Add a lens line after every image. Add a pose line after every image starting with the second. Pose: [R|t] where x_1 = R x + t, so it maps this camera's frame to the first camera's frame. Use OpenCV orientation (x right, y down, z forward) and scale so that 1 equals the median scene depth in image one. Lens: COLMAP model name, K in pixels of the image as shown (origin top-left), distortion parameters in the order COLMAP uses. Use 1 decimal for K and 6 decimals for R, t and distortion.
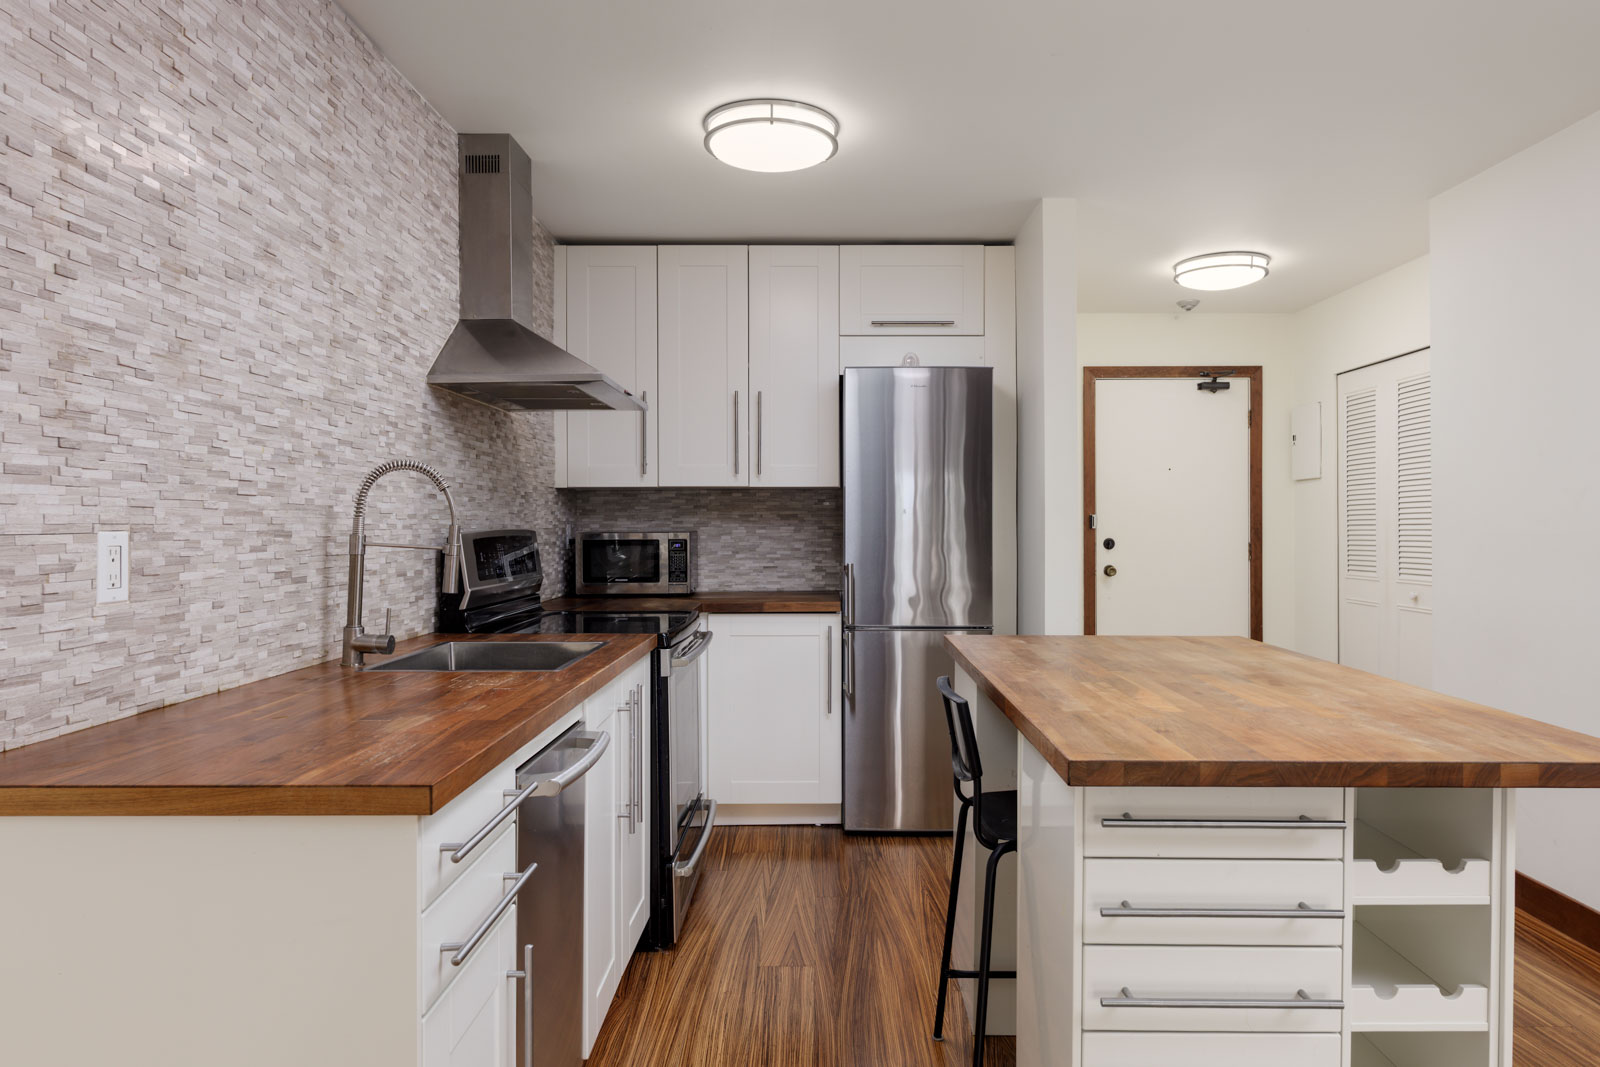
lens RADIAL K [[994.8, 0, 828.2], [0, 994.8, 527.2], [0, 0, 1]] dist [0.000065, -0.003559]
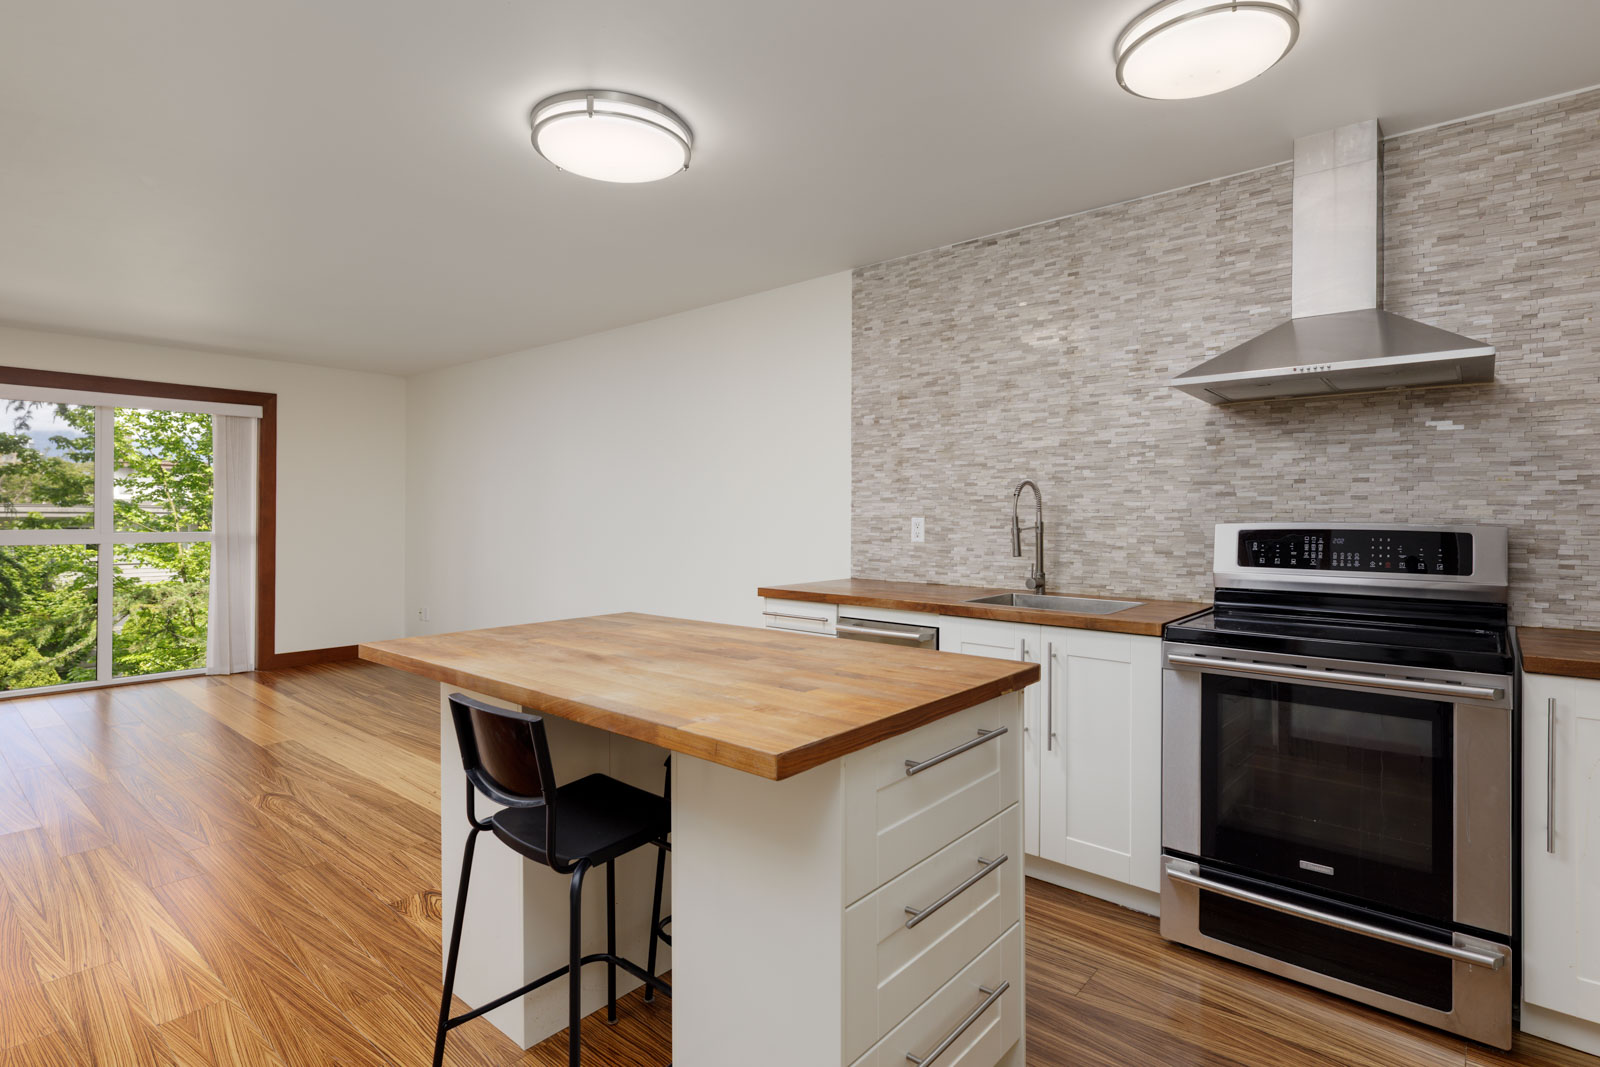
lens RADIAL K [[804.9, 0, 803.0], [0, 804.9, 510.3], [0, 0, 1]] dist [0.000658, 0.001134]
pose [[-0.659947, -0.003602, -0.751304, 0.828483], [-0.004533, 0.999989, -0.000813, -0.009008], [0.751299, 0.002869, -0.659956, 1.502838]]
